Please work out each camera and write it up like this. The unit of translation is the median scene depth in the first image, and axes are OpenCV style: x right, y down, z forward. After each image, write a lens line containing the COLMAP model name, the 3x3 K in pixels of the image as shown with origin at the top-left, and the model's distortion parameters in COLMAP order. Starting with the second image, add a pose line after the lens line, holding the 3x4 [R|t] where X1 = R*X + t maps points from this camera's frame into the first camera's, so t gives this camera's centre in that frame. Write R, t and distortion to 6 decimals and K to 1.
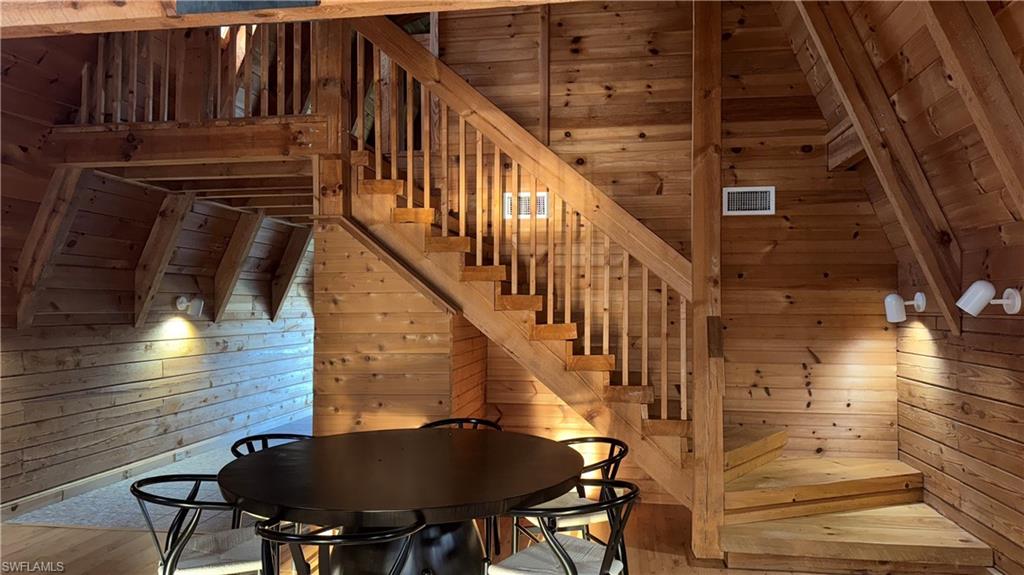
lens RADIAL K [[730.6, 0, 512.0], [0, 730.6, 287.5], [0, 0, 1]] dist [0.111779, -0.153434]
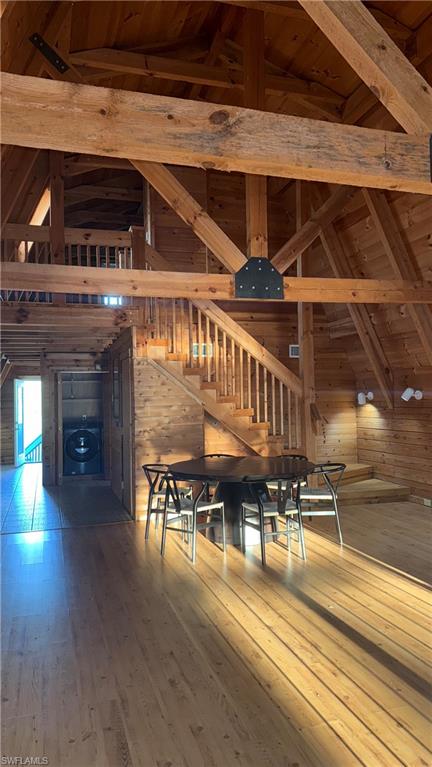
lens RADIAL K [[547.3, 0, 216.0], [0, 547.3, 383.5], [0, 0, 1]] dist [0.111779, -0.153434]
pose [[0.898000, -0.007900, 0.439925, -0.733204], [0.011980, 0.999907, -0.006500, -0.016003], [-0.439833, 0.011107, 0.898011, -0.415758]]
